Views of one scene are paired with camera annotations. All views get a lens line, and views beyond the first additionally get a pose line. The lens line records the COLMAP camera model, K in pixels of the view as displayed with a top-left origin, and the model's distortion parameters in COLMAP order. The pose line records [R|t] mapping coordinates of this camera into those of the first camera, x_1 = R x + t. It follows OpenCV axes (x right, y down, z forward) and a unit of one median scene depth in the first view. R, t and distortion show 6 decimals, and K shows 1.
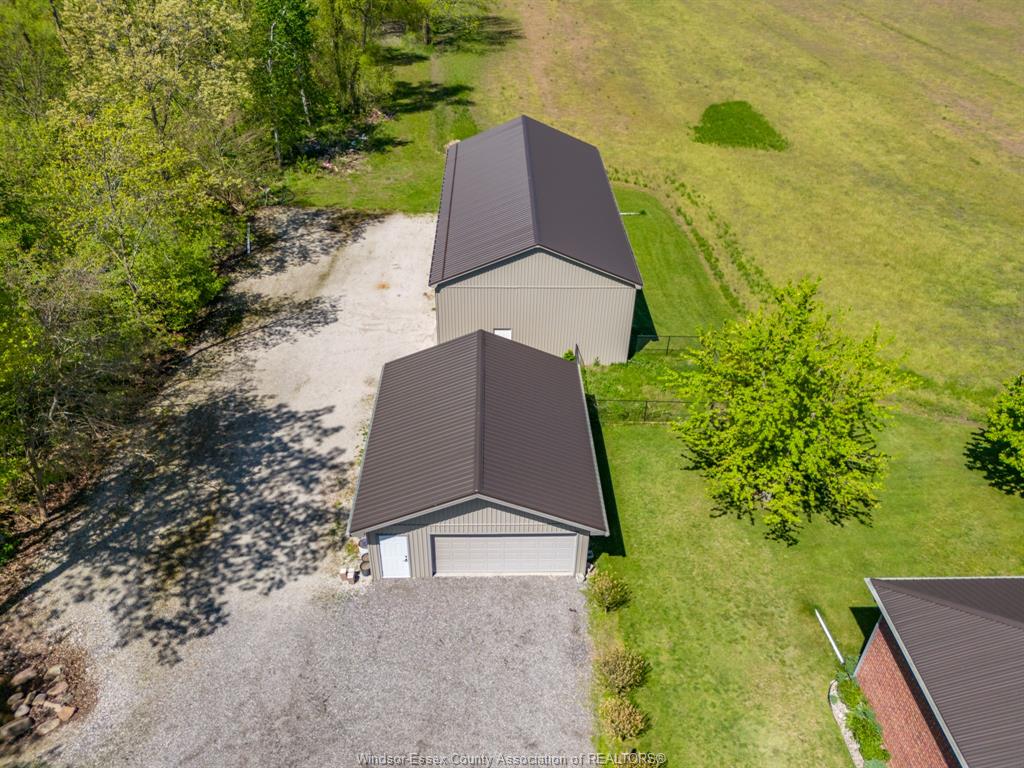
lens RADIAL K [[751.5, 0, 519.8], [0, 751.5, 383.3], [0, 0, 1]] dist [0.067489, -0.062660]
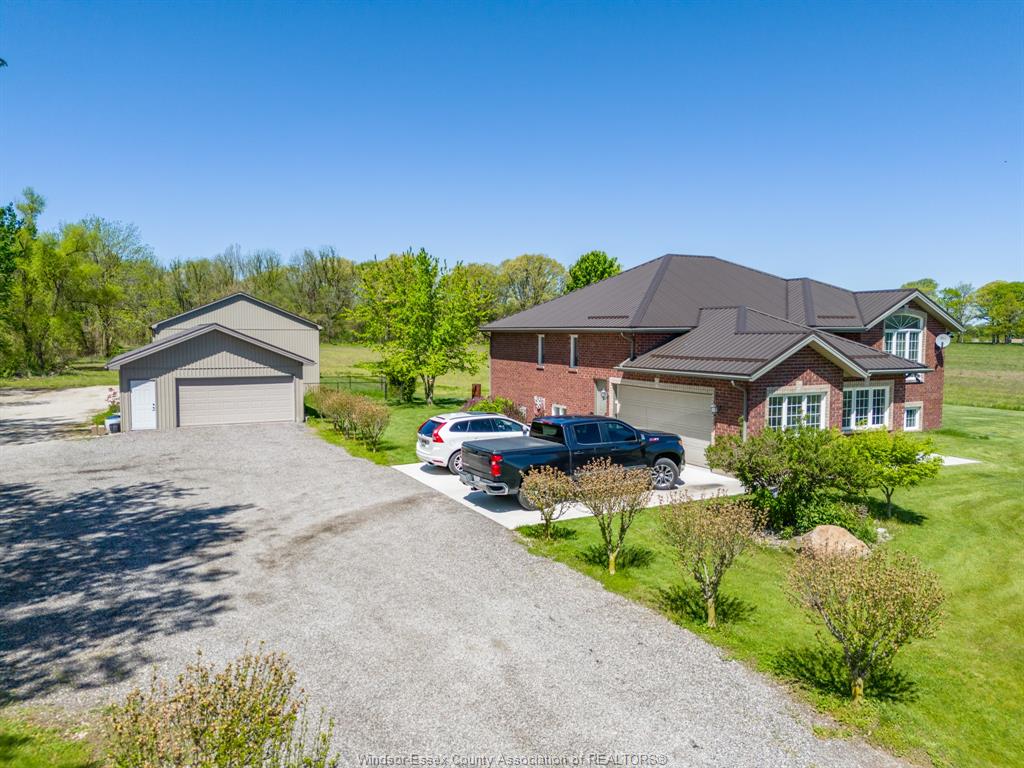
lens RADIAL K [[751.5, 0, 516.3], [0, 751.5, 387.1], [0, 0, 1]] dist [0.067489, -0.062660]
pose [[0.911368, -0.046854, 0.408918, -0.112903], [0.251176, 0.850369, -0.462368, 0.910659], [-0.326067, 0.524097, 0.786767, -0.204892]]
